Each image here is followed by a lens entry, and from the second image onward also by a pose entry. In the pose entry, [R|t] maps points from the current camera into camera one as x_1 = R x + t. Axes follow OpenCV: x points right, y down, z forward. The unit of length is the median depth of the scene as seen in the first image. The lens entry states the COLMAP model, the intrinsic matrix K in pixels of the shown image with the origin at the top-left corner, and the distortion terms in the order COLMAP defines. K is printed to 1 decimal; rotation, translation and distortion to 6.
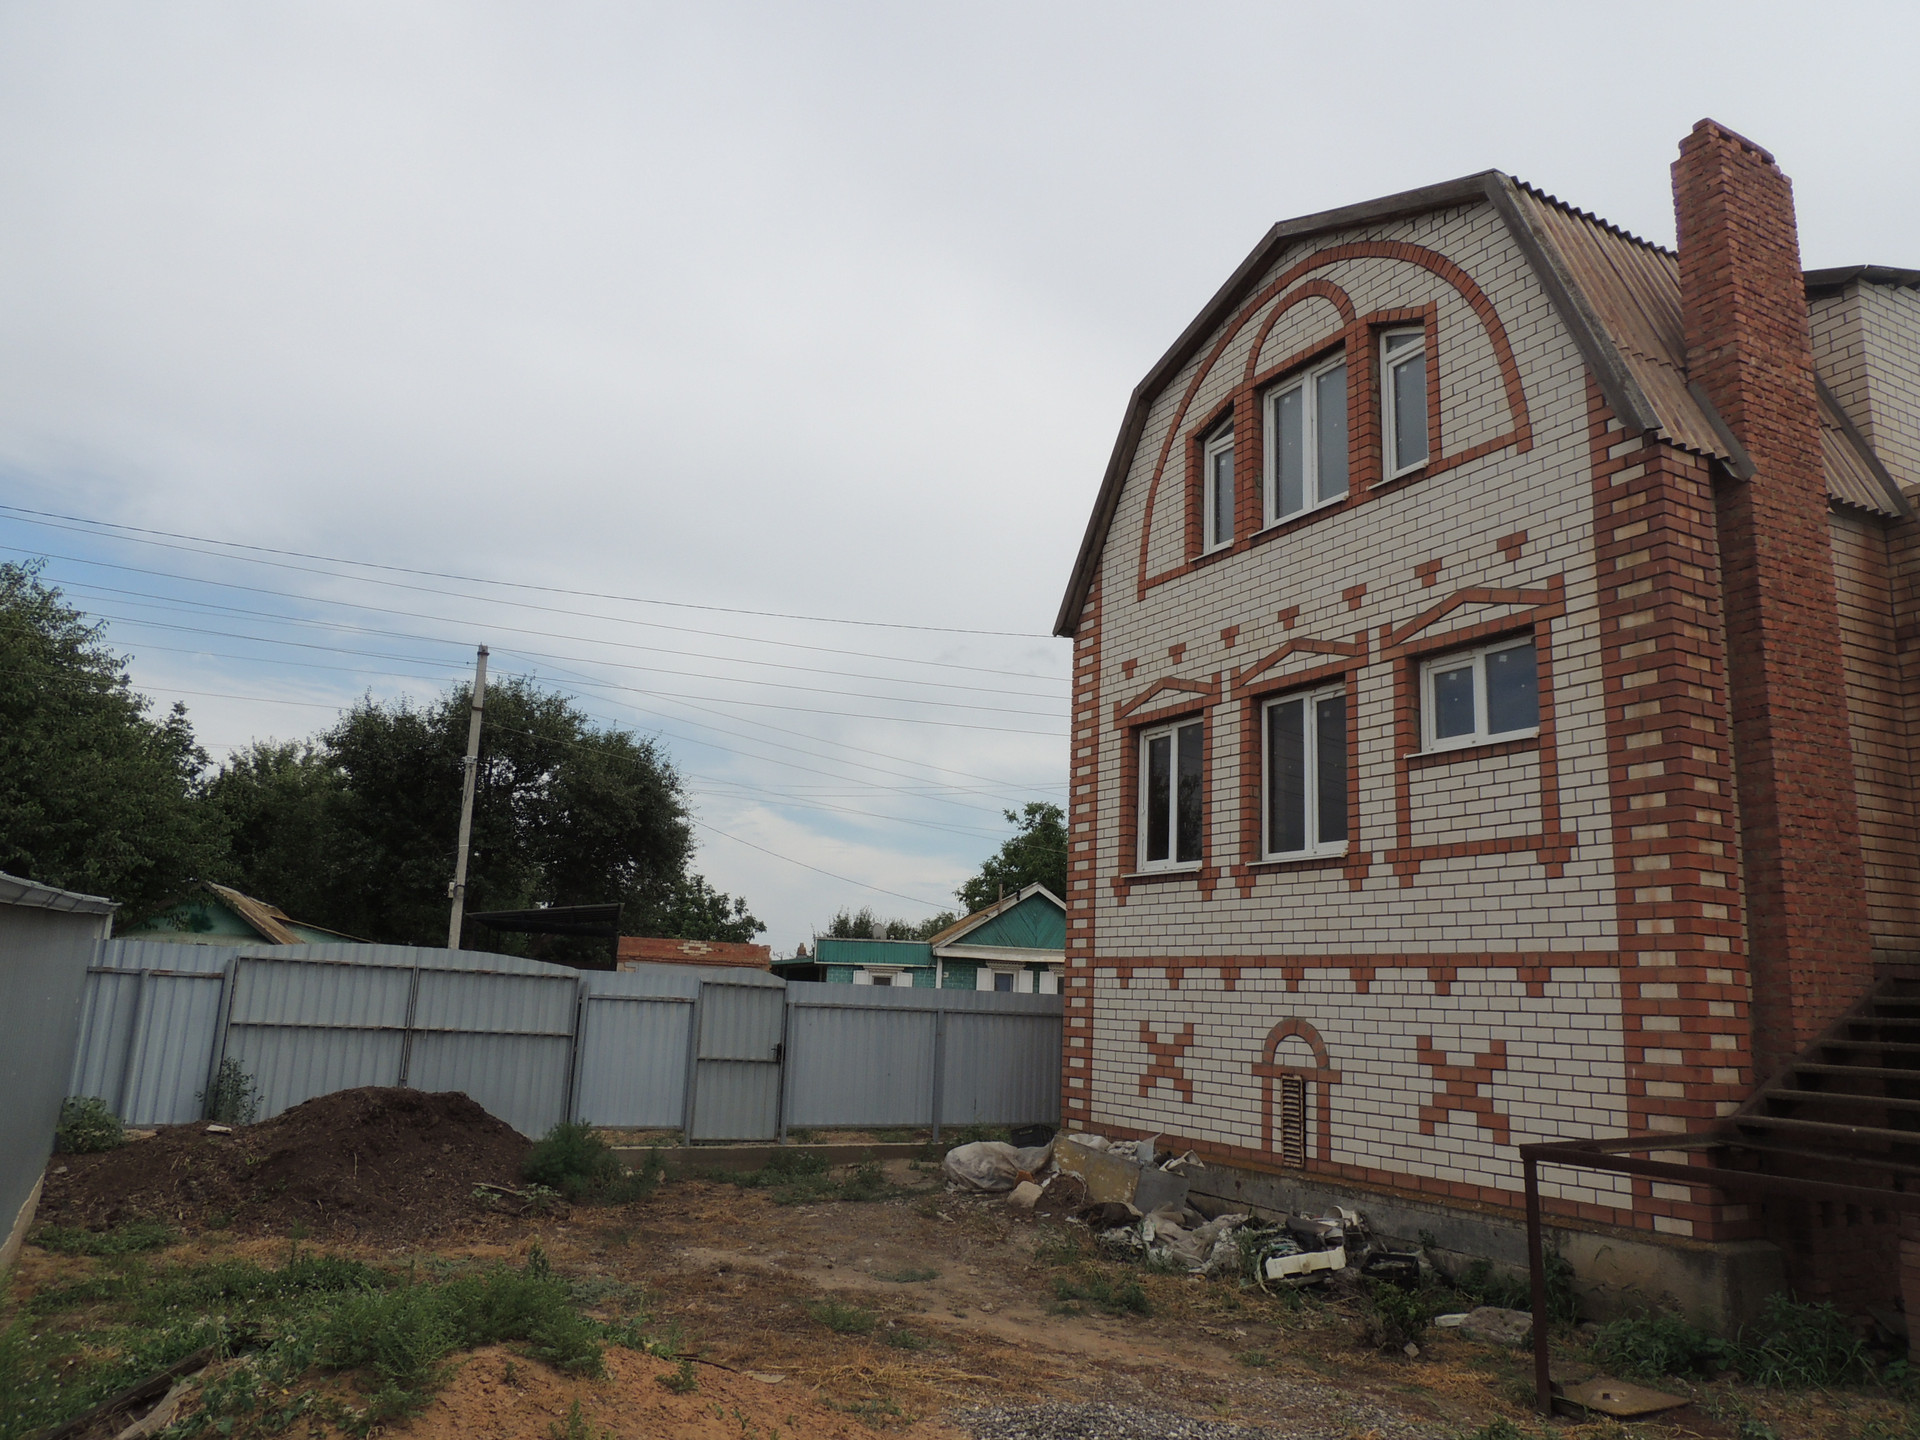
lens RADIAL K [[1363.9, 0, 962.9], [0, 1363.9, 726.2], [0, 0, 1]] dist [-0.014980, 0.000002]
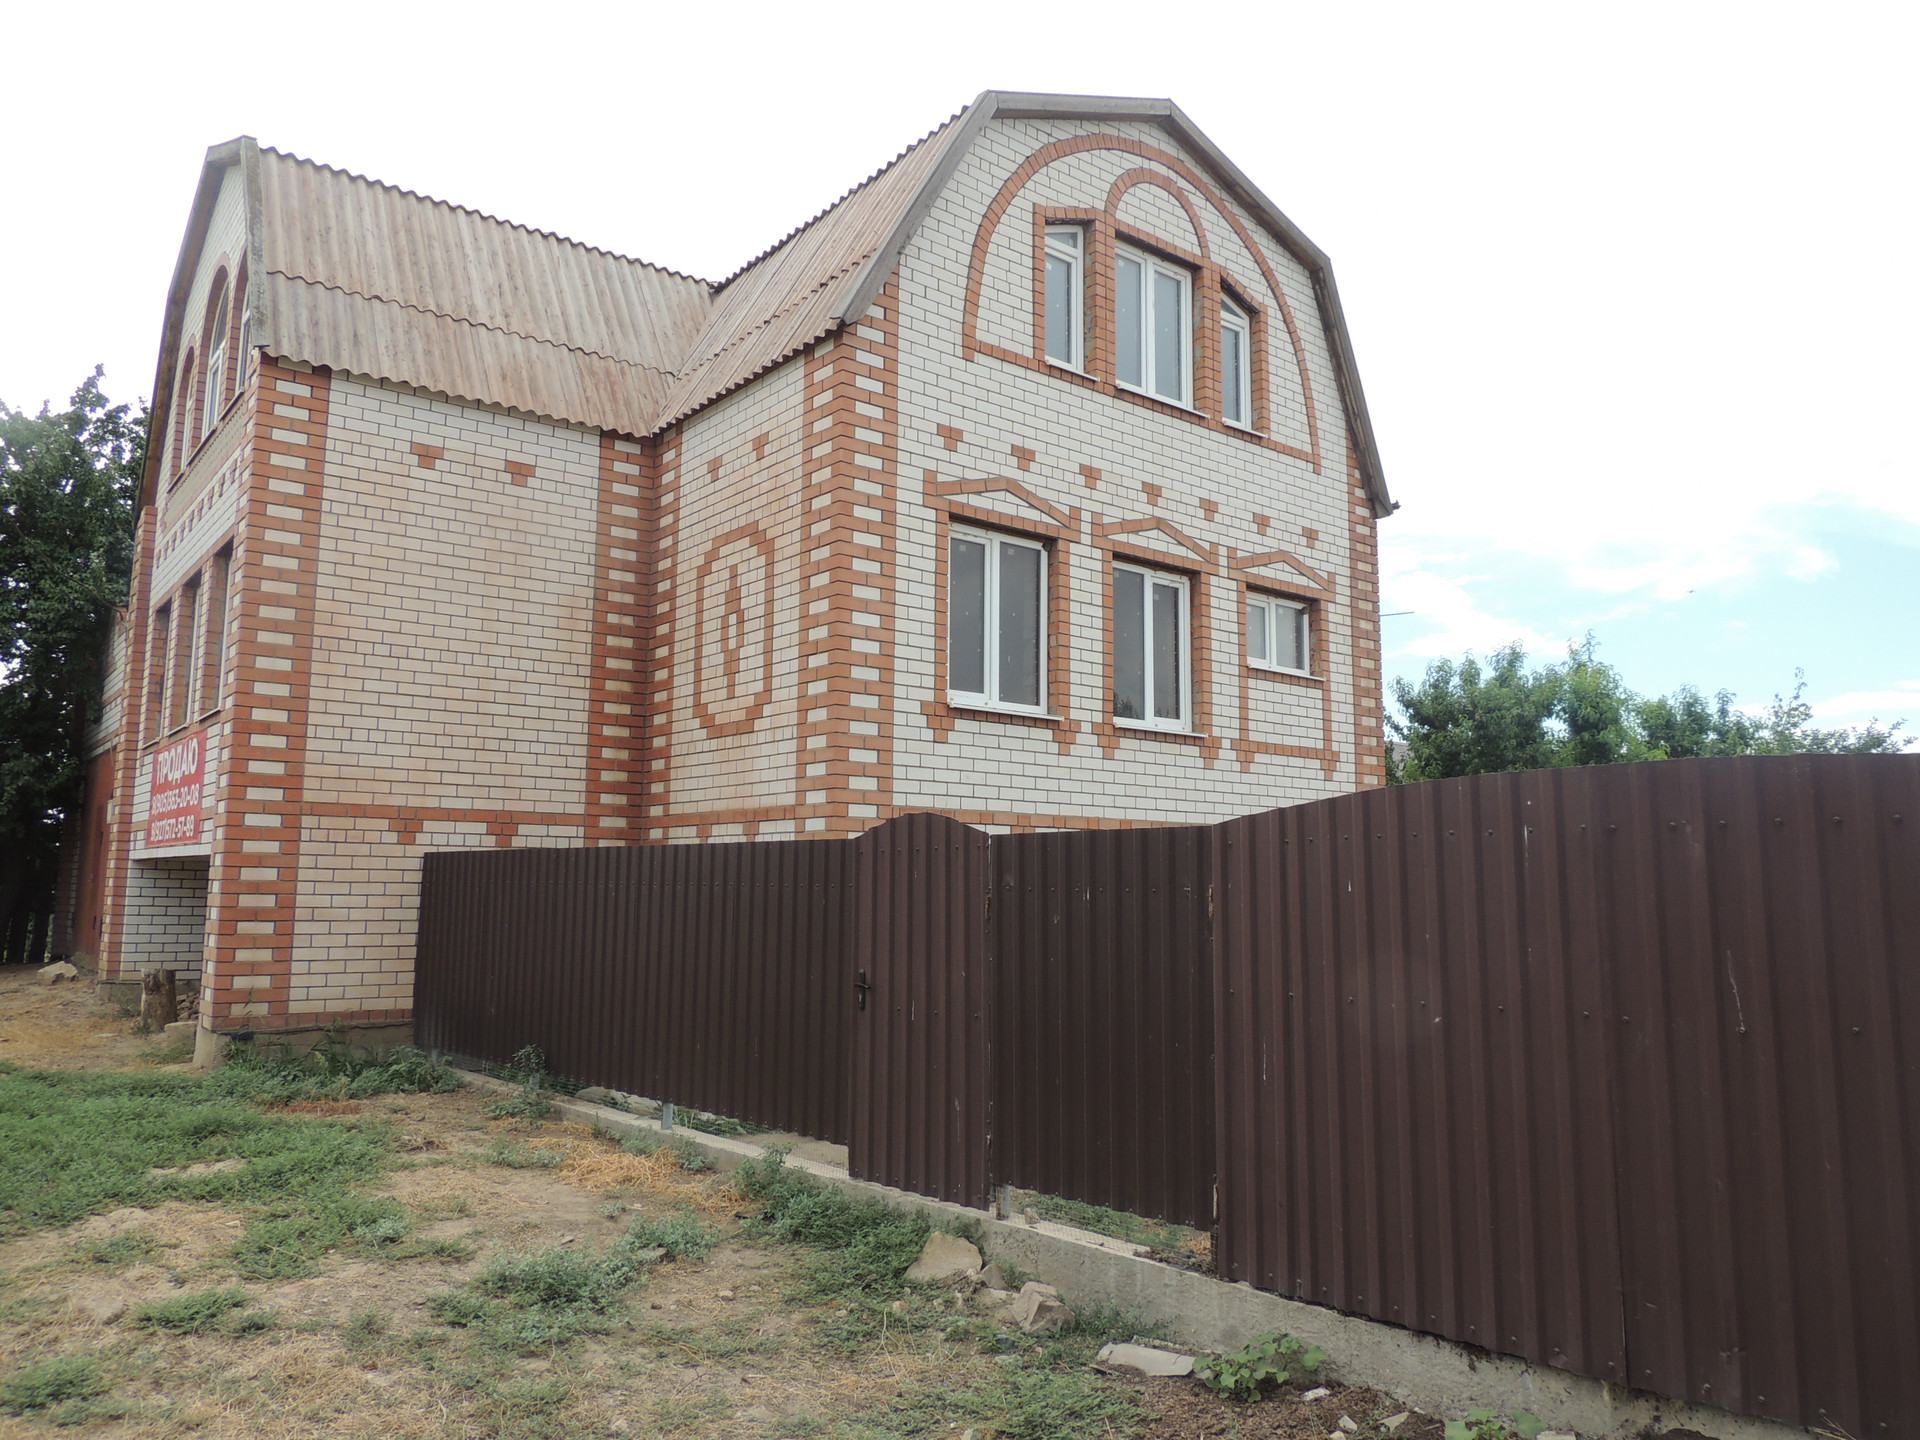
lens RADIAL K [[1363.9, 0, 962.9], [0, 1363.9, 726.2], [0, 0, 1]] dist [-0.014980, 0.000002]
pose [[-0.178691, 0.074700, 0.981065, -0.793222], [-0.209170, 0.971437, -0.112065, 0.256234], [-0.961414, -0.225234, -0.157962, 1.381016]]
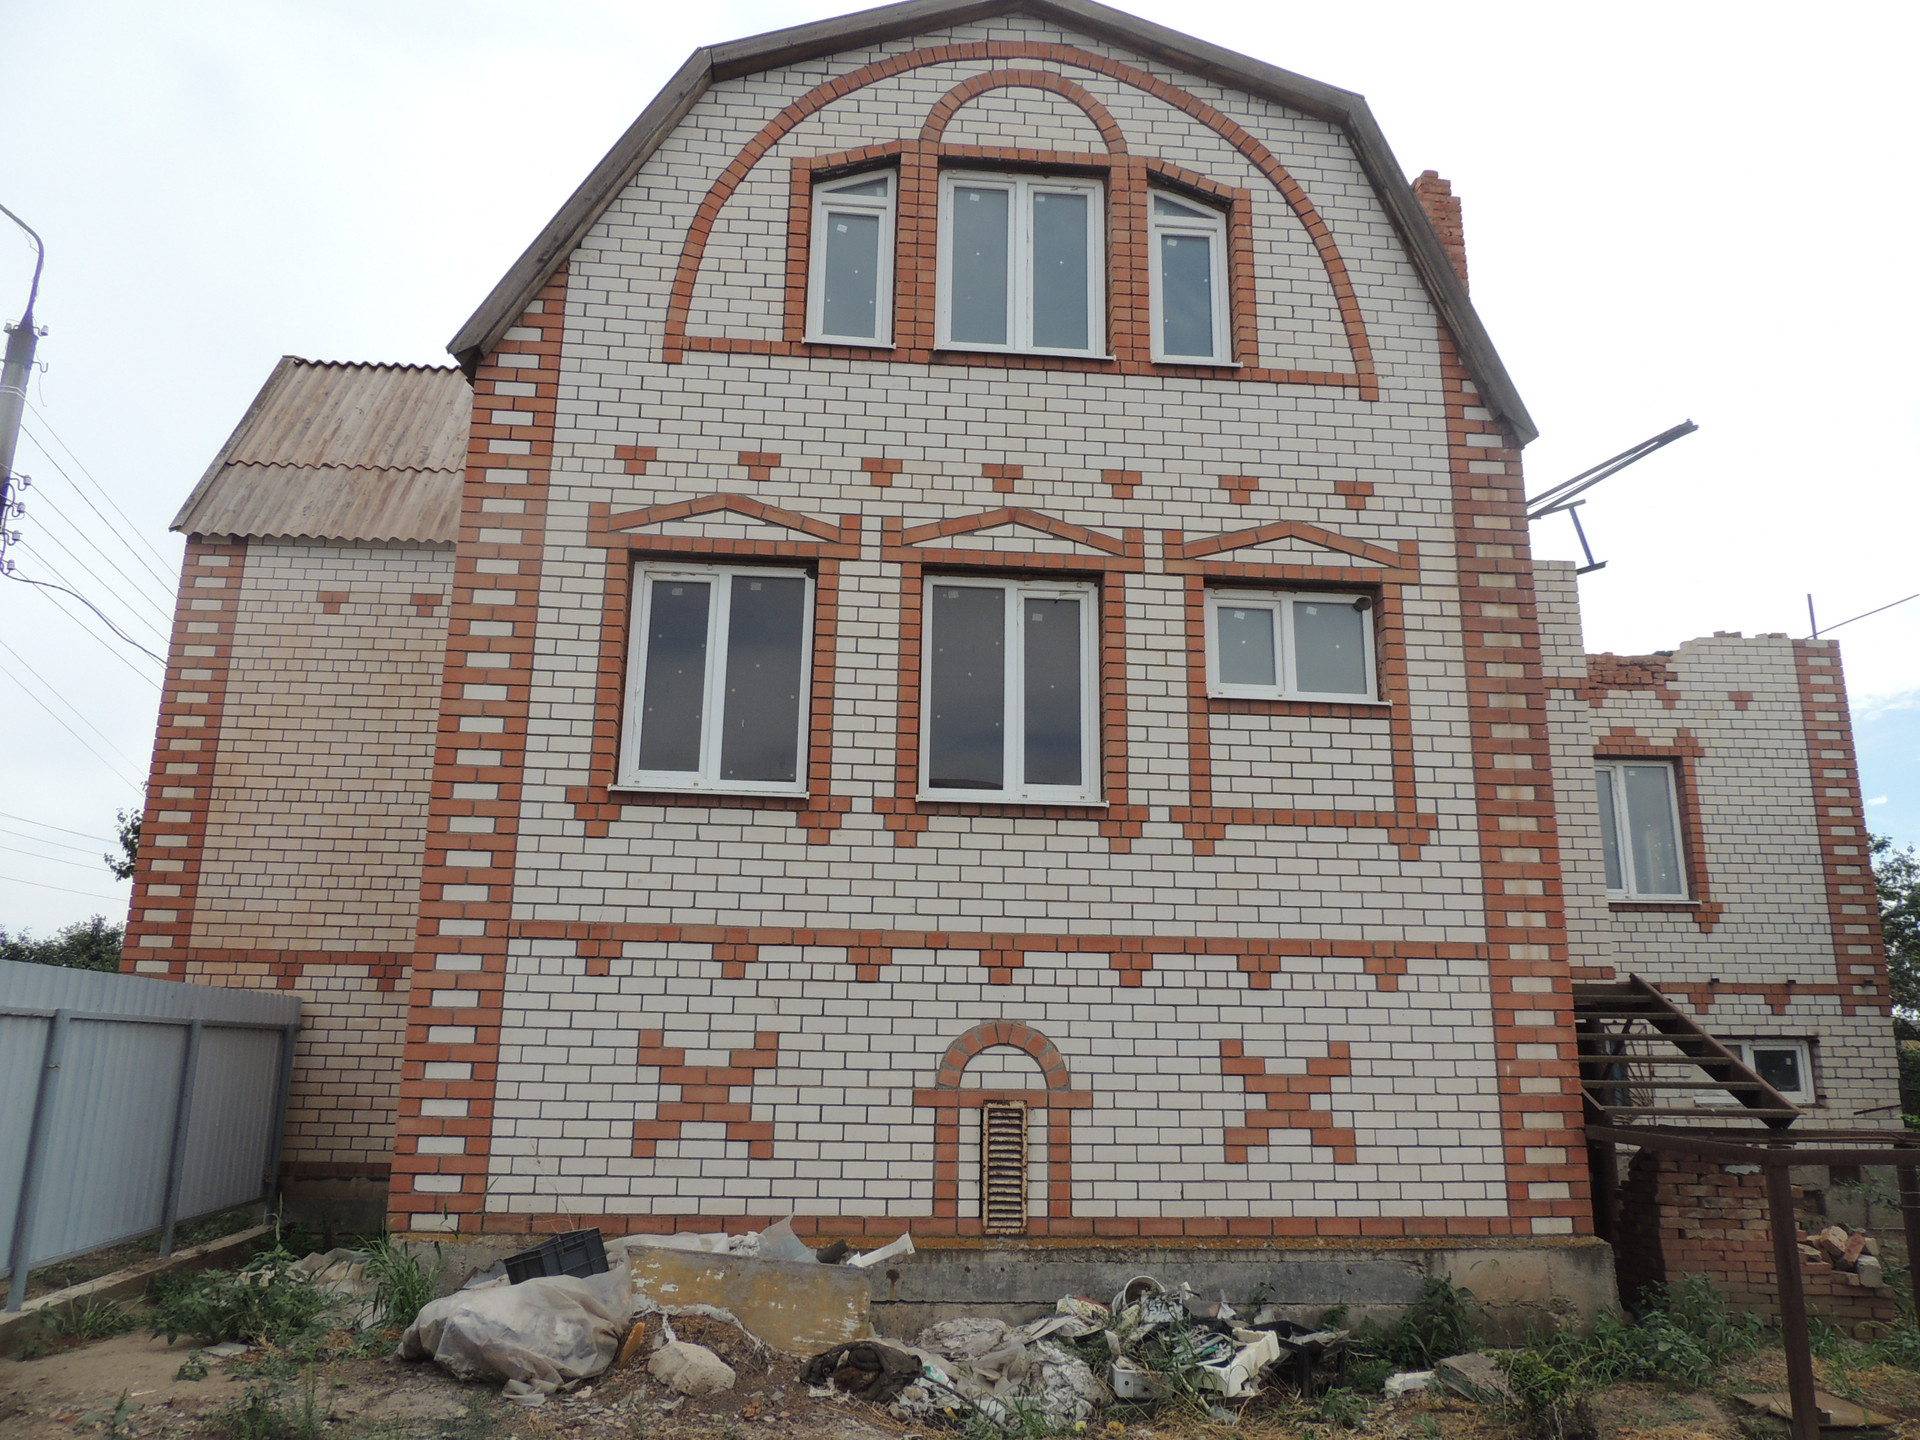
lens RADIAL K [[1373.5, 0, 957.6], [0, 1373.5, 725.2], [0, 0, 1]] dist [-0.020237, 0.005907]
pose [[0.410954, 0.181576, 0.893391, -0.449143], [-0.177301, 0.977172, -0.117047, 0.156723], [-0.894249, -0.110298, 0.433766, 0.752381]]
